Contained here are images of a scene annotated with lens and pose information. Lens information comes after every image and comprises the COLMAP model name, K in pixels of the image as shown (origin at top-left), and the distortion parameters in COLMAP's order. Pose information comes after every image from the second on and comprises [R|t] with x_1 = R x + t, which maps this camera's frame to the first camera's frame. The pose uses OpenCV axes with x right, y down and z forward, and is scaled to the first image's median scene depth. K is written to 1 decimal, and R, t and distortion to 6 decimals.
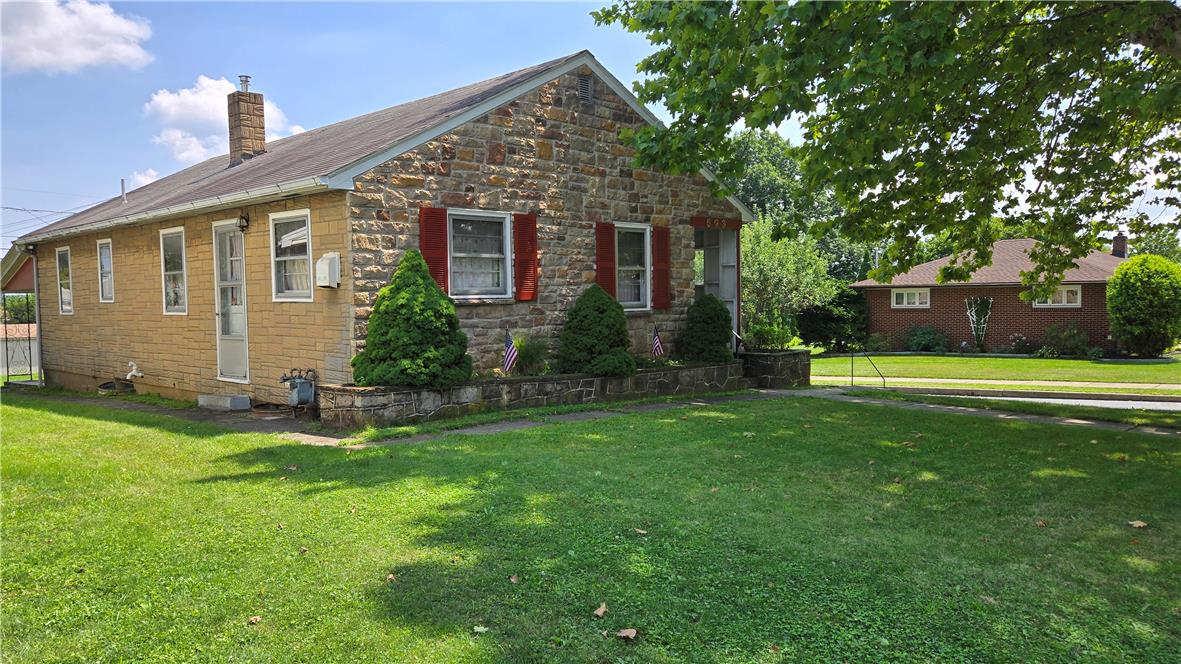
lens RADIAL K [[768.4, 0, 589.6], [0, 768.4, 333.9], [0, 0, 1]] dist [0.003543, 0.000083]
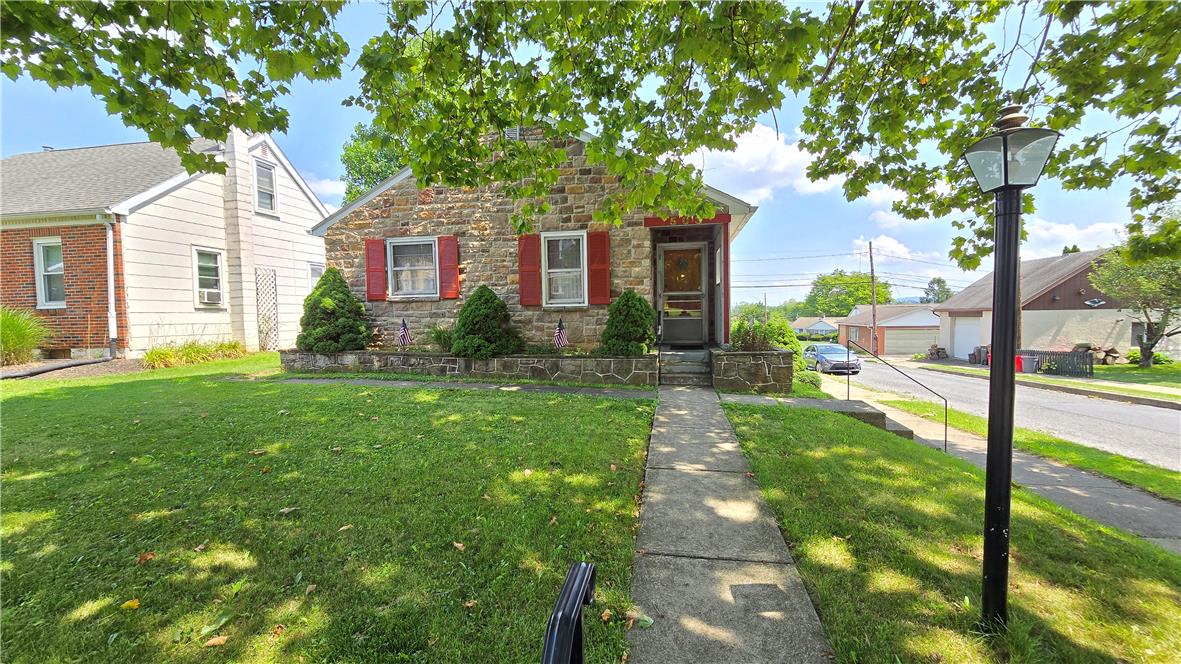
lens RADIAL K [[488.1, 0, 590.4], [0, 488.1, 332.7], [0, 0, 1]] dist [-0.000916, 0.000922]
pose [[0.625054, 0.053804, -0.778725, 0.794761], [-0.025752, 0.998500, 0.048318, -0.031383], [0.780156, -0.010148, 0.625502, 0.660773]]
